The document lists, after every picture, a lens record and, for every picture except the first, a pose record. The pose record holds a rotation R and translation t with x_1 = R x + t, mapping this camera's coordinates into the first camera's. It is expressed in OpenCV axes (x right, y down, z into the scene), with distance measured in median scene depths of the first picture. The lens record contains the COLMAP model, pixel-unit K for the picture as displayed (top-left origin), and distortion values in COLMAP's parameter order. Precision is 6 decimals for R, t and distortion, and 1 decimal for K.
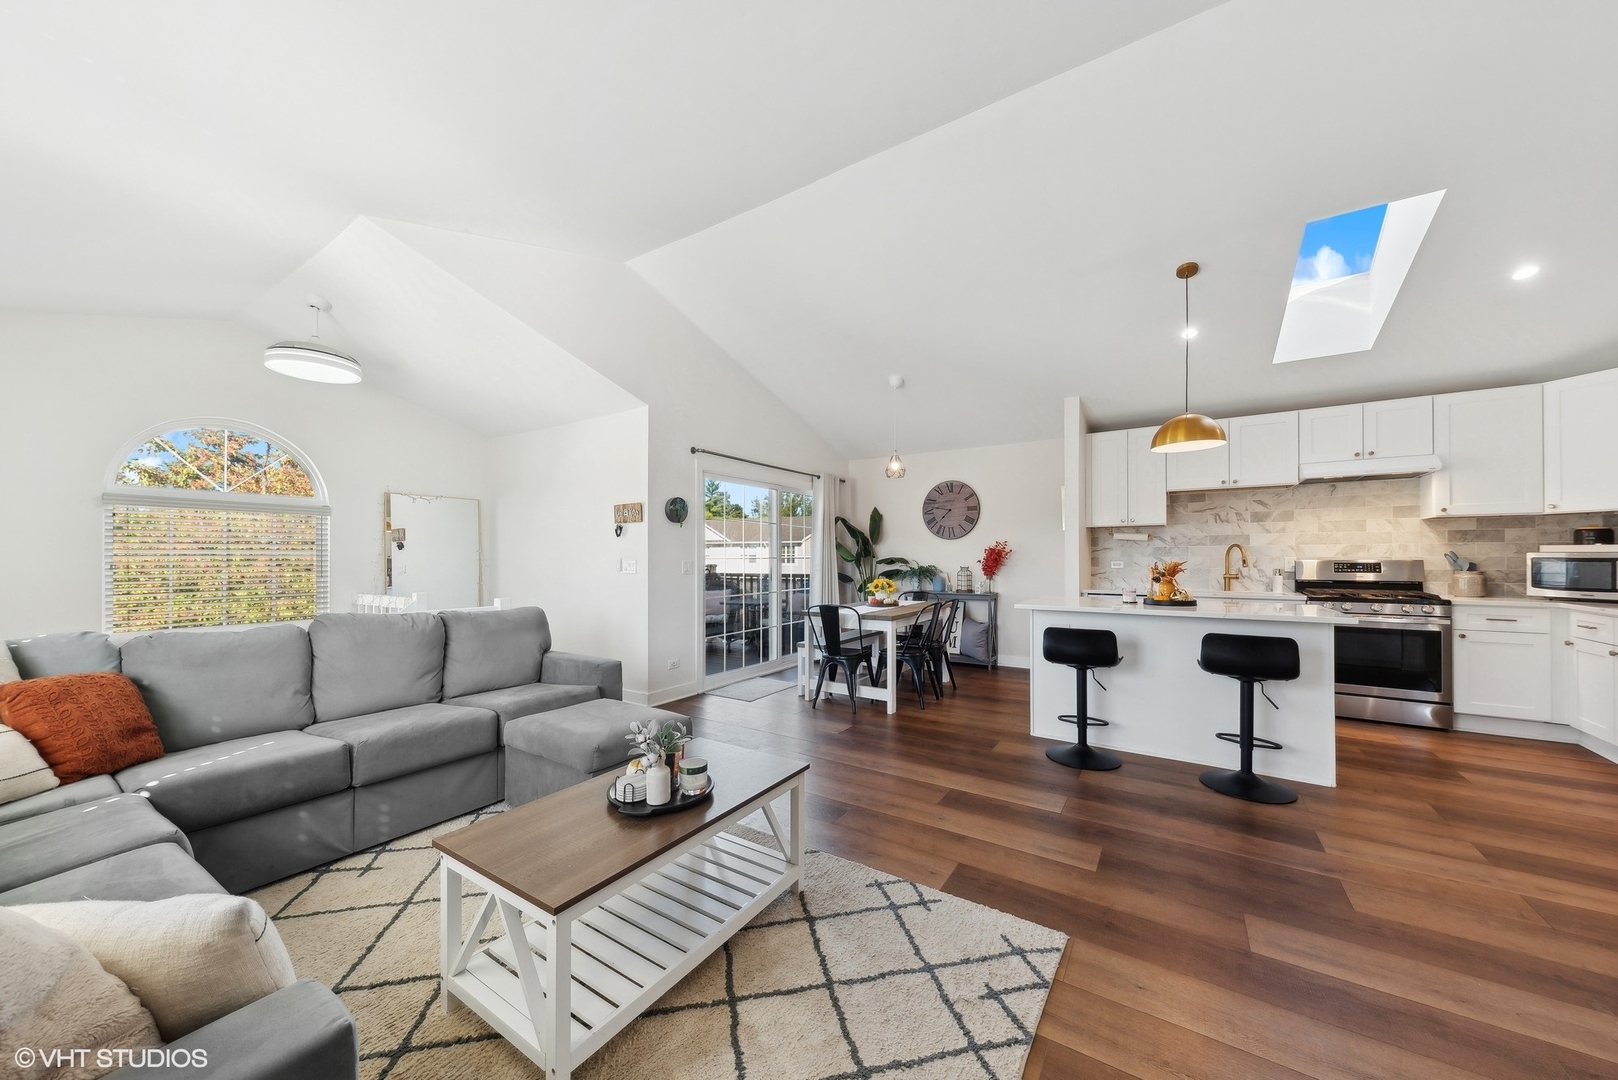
lens RADIAL K [[563.1, 0, 808.8], [0, 563.1, 554.7], [0, 0, 1]] dist [0.008100, -0.003873]
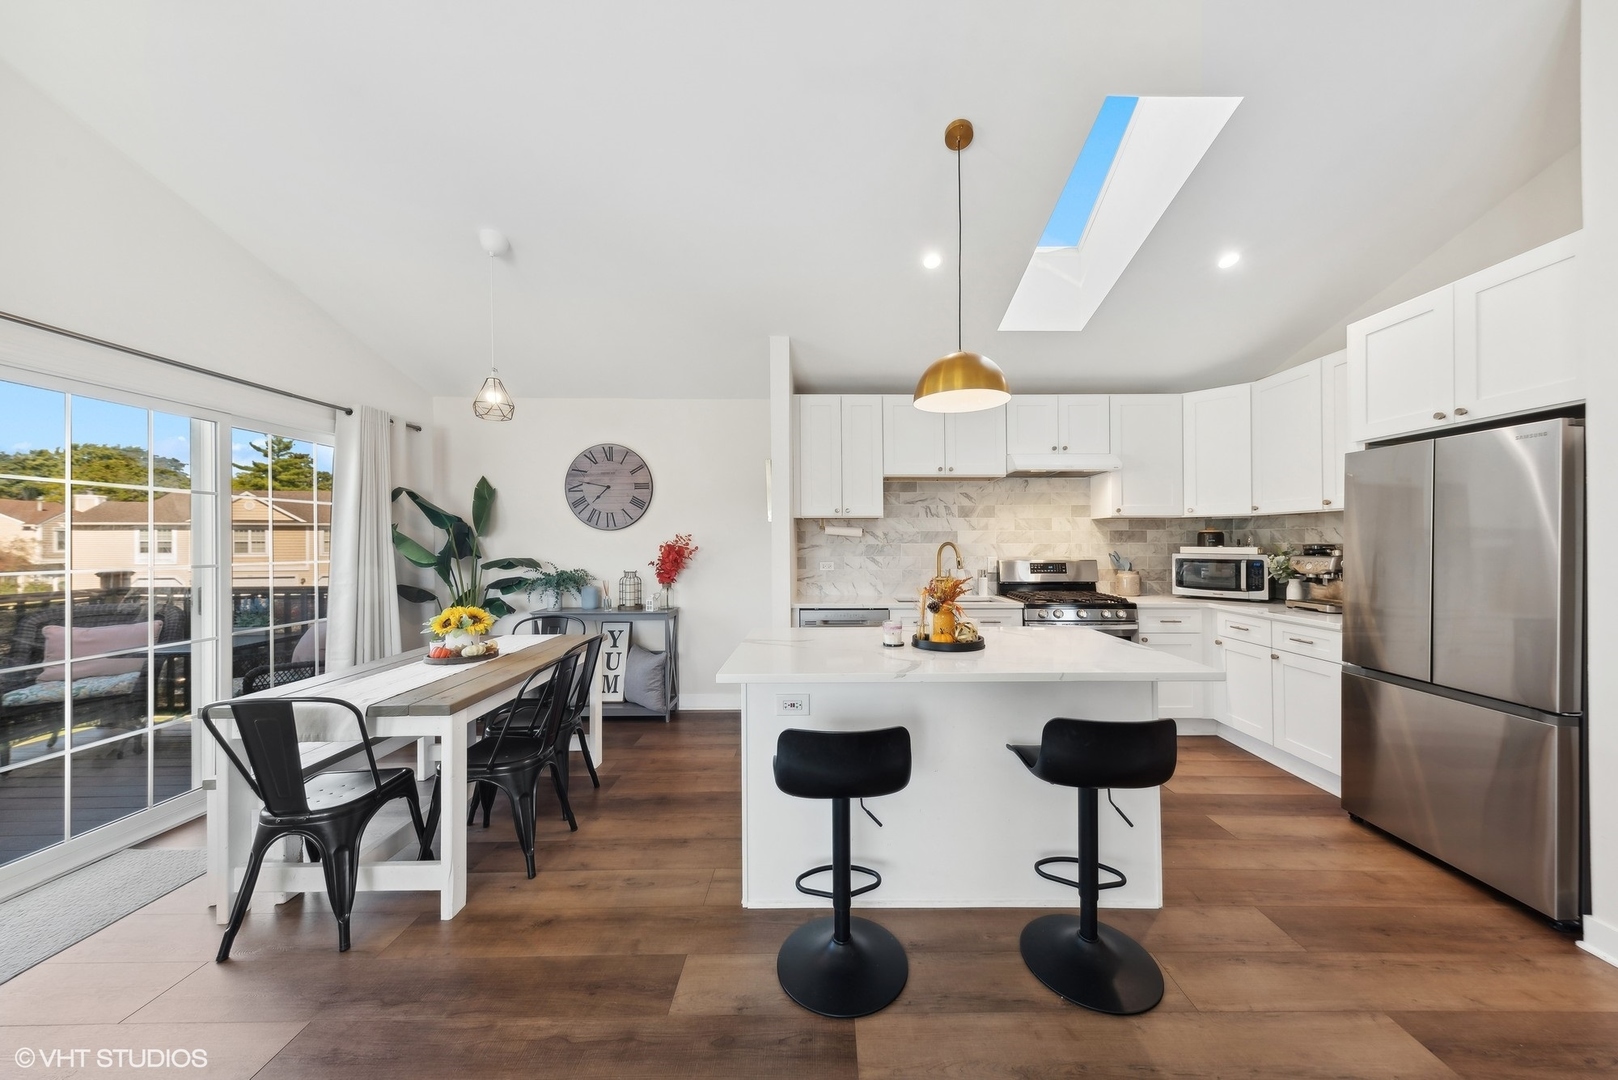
lens RADIAL K [[556.8, 0, 831.8], [0, 556.8, 553.1], [0, 0, 1]] dist [0.005887, -0.000060]
pose [[0.828038, -0.009594, 0.560589, 0.141558], [-0.002753, 0.999772, 0.021176, -0.021581], [-0.560665, -0.019077, 0.827823, 0.430531]]
